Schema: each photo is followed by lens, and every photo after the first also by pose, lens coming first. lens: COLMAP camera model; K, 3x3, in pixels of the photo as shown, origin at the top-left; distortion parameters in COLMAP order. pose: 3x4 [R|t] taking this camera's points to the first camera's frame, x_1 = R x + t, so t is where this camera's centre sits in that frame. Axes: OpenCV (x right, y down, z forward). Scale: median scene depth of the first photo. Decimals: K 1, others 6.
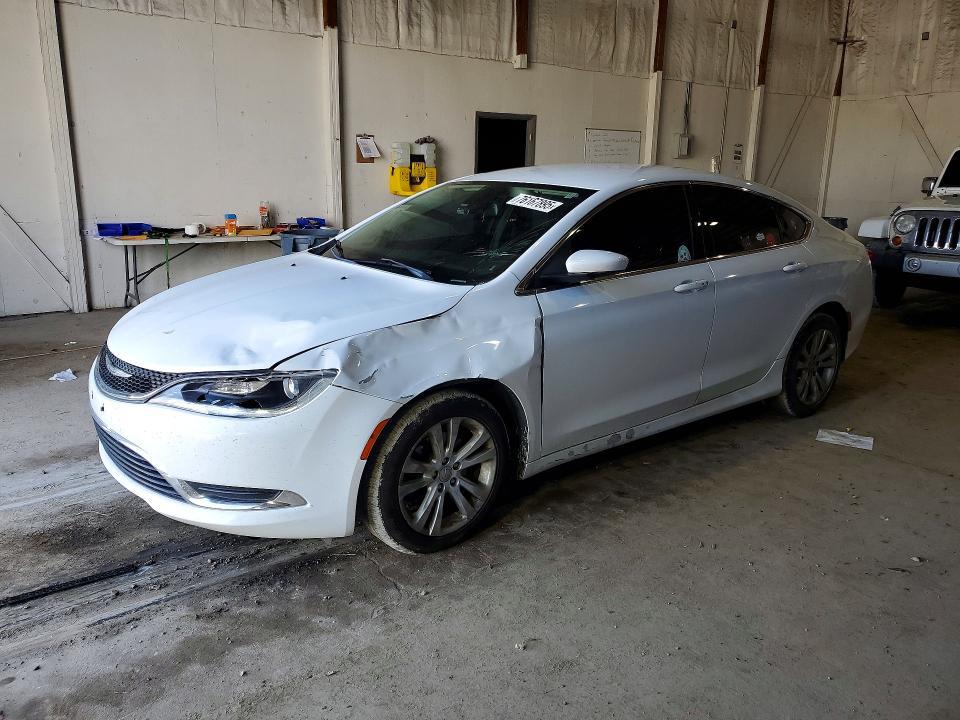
lens RADIAL K [[759.9, 0, 473.3], [0, 759.9, 354.5], [0, 0, 1]] dist [0.028660, -0.007338]
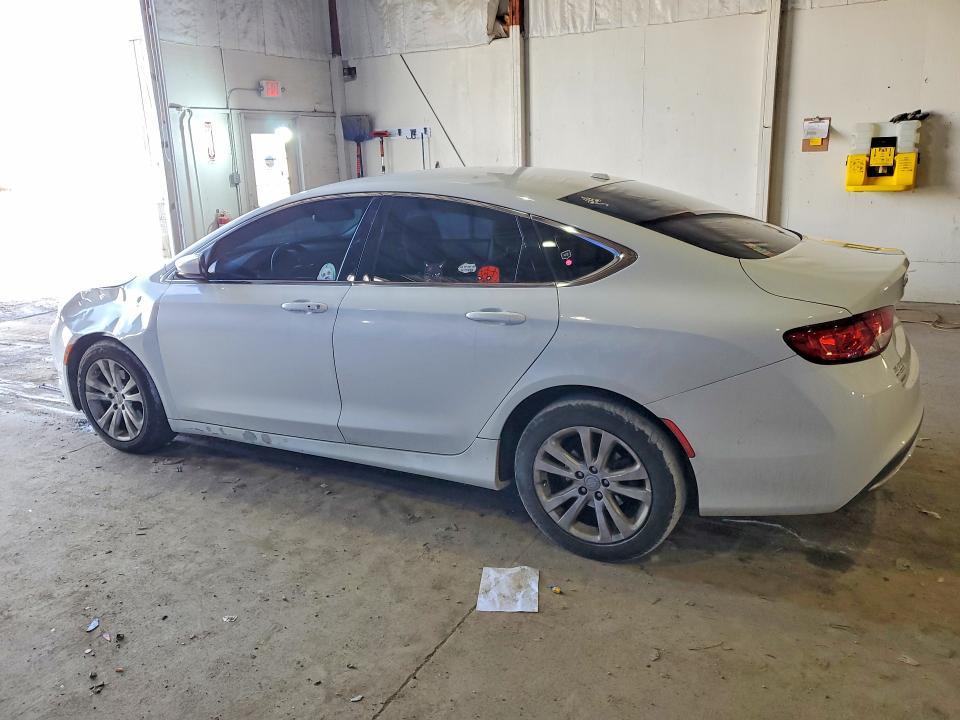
lens RADIAL K [[759.9, 0, 474.3], [0, 759.9, 365.3], [0, 0, 1]] dist [0.028660, -0.007338]
pose [[0.386869, 0.217692, -0.896070, 0.598682], [-0.186388, 0.970138, 0.155215, -0.100407], [0.903101, 0.106969, 0.415892, 0.400898]]
